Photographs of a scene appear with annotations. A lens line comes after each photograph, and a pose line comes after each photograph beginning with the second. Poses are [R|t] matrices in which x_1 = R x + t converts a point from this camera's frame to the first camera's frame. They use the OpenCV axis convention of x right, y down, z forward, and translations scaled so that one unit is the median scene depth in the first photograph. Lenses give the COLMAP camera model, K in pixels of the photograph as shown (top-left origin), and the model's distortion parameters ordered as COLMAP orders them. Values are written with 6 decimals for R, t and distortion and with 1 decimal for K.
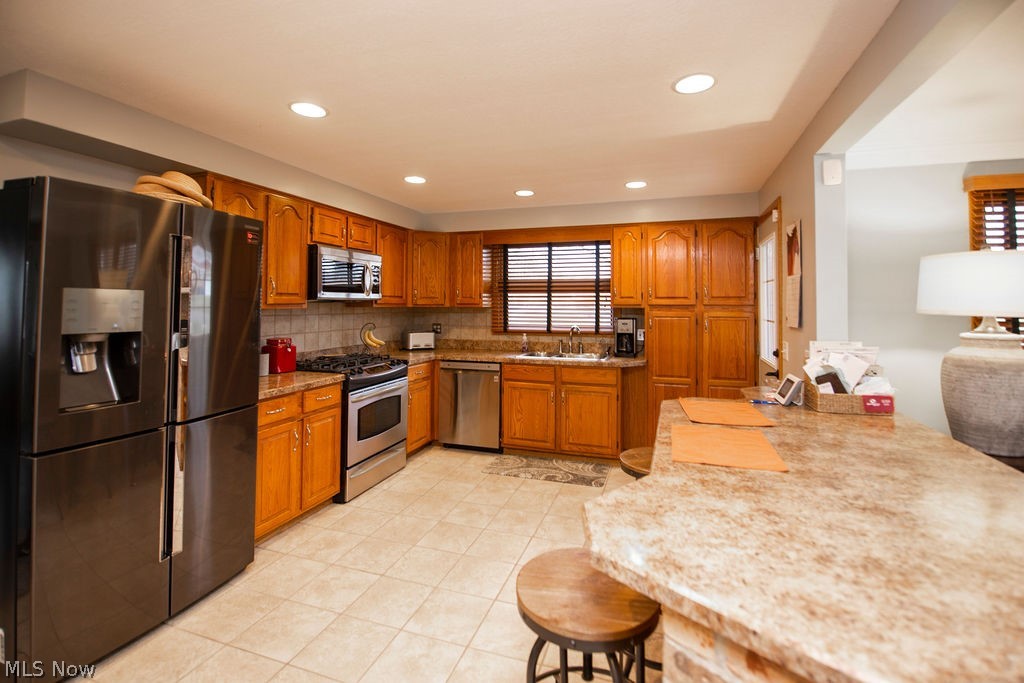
lens RADIAL K [[459.1, 0, 520.4], [0, 459.1, 294.0], [0, 0, 1]] dist [-0.008552, -0.004624]
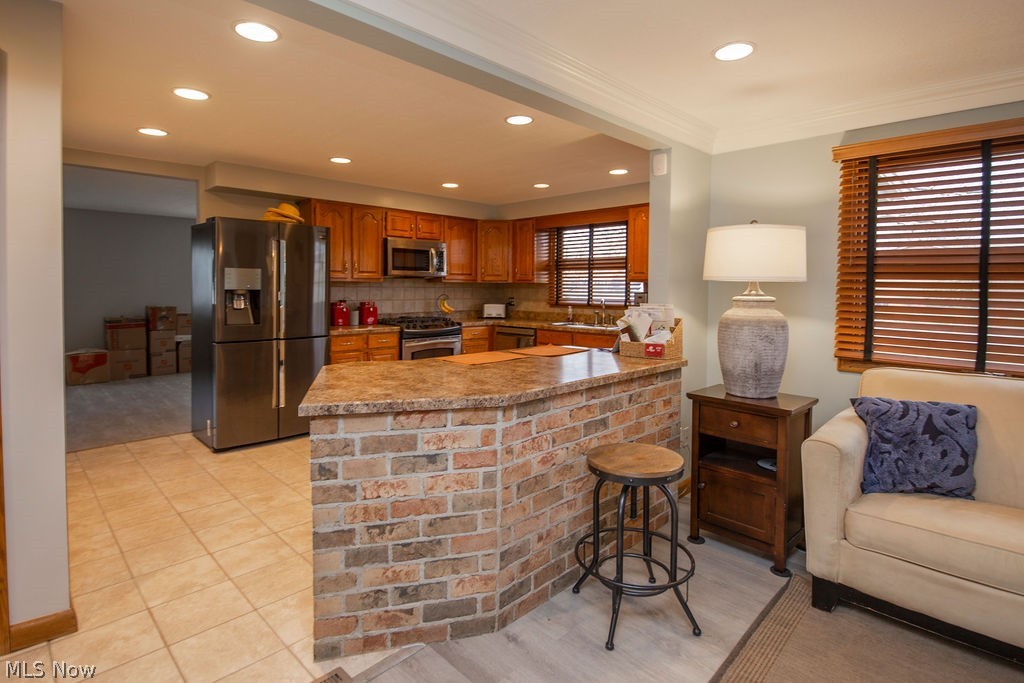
lens RADIAL K [[520.7, 0, 510.8], [0, 520.7, 303.3], [0, 0, 1]] dist [-0.005413, -0.001950]
pose [[0.887892, 0.016052, -0.459773, 0.532554], [0.007466, 0.998757, 0.049288, 0.016625], [0.459992, -0.047195, 0.886668, -0.232362]]
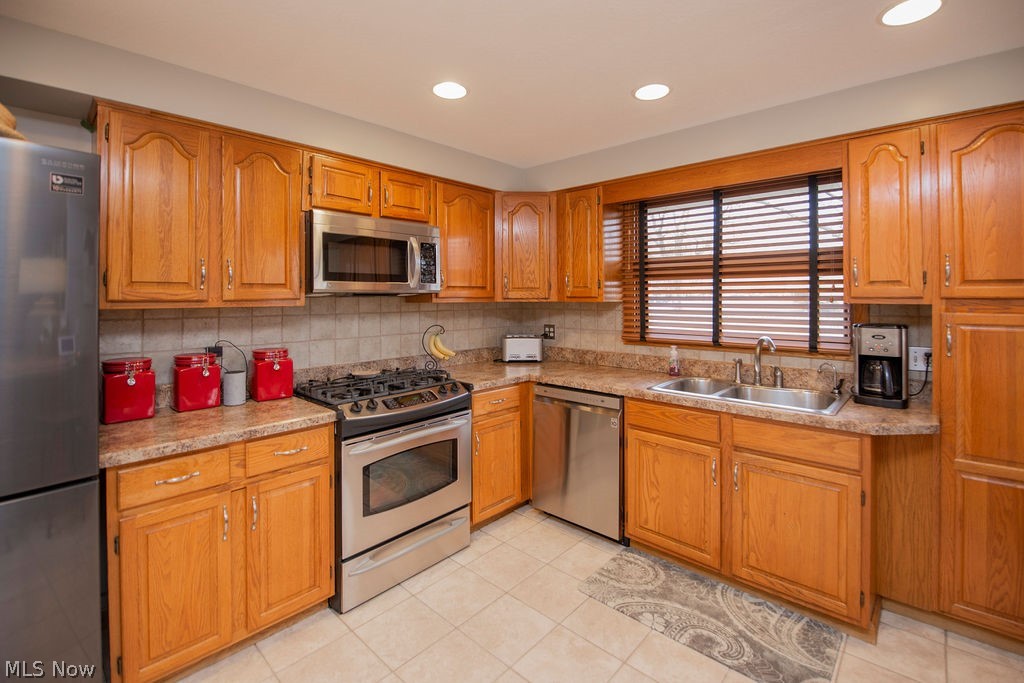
lens RADIAL K [[459.1, 0, 516.5], [0, 459.1, 292.9], [0, 0, 1]] dist [-0.008552, -0.004624]
pose [[0.911475, -0.008663, -0.411264, 0.078728], [0.015148, 0.999807, 0.012510, 0.006586], [0.411077, -0.017632, 0.911430, 0.413745]]
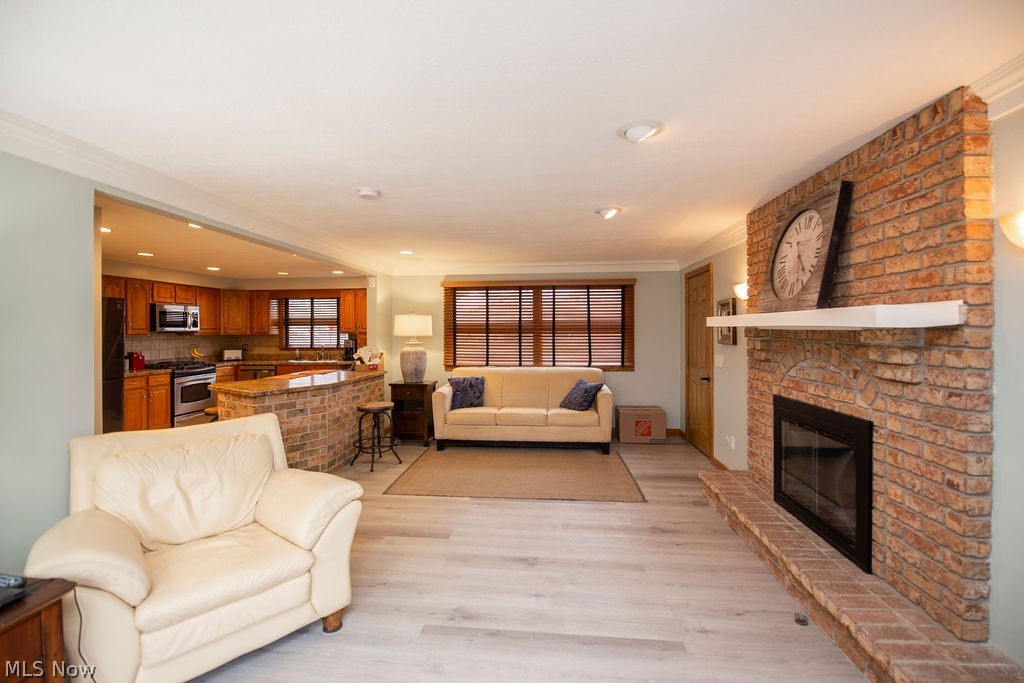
lens RADIAL K [[459.1, 0, 520.7], [0, 459.1, 329.6], [0, 0, 1]] dist [-0.008552, -0.004624]
pose [[0.976259, -0.009069, 0.216418, 0.519286], [0.004110, 0.999719, 0.023355, -0.028393], [-0.216569, -0.021911, 0.976021, -0.979456]]
